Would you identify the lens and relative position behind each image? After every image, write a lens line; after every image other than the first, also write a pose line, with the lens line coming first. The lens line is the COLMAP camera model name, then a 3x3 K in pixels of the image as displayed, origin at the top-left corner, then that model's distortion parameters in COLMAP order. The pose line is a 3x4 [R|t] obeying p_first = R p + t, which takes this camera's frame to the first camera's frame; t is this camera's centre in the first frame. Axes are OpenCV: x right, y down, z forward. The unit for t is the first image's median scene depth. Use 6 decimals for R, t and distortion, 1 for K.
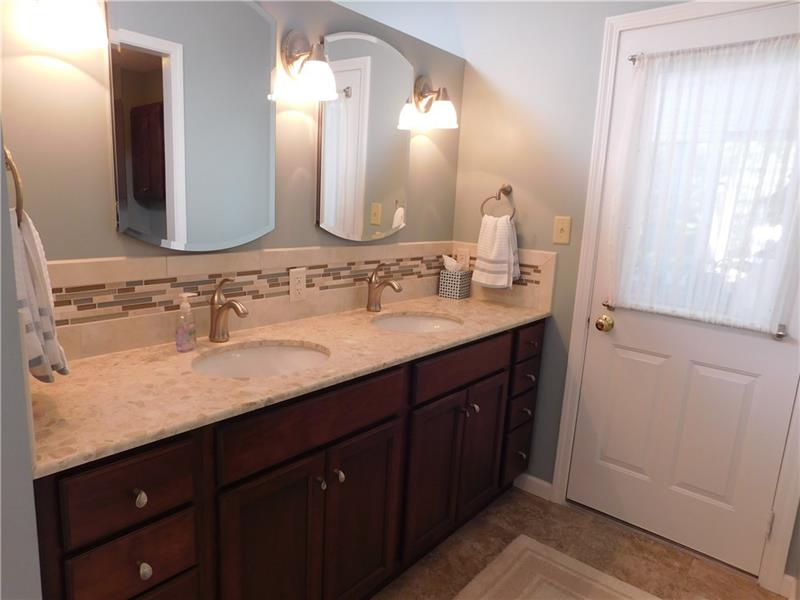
lens RADIAL K [[532.4, 0, 393.9], [0, 532.4, 294.9], [0, 0, 1]] dist [-0.062220, 0.054751]
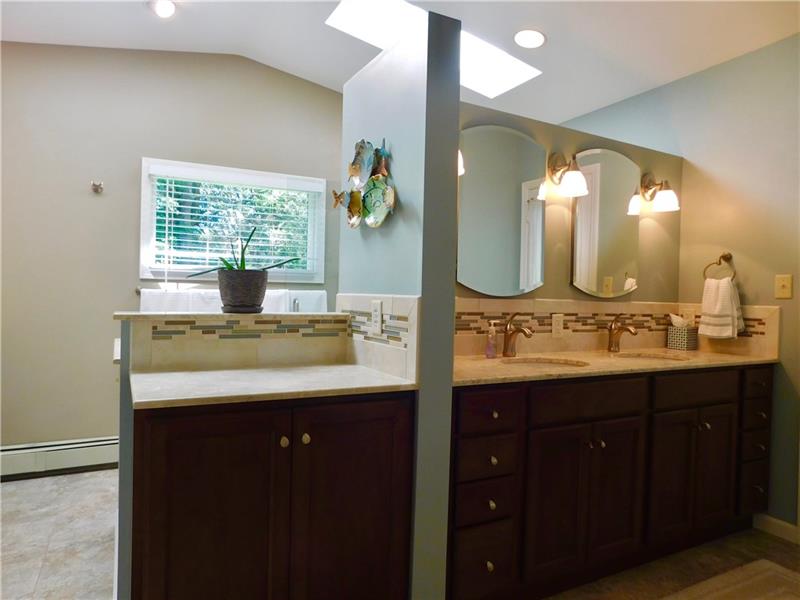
lens RADIAL K [[532.4, 0, 399.6], [0, 532.4, 302.4], [0, 0, 1]] dist [-0.062220, 0.054751]
pose [[0.932903, -0.022830, -0.359404, -0.060188], [-0.042155, 0.984205, -0.171939, 0.154504], [0.357653, 0.175553, 0.917205, -0.371997]]
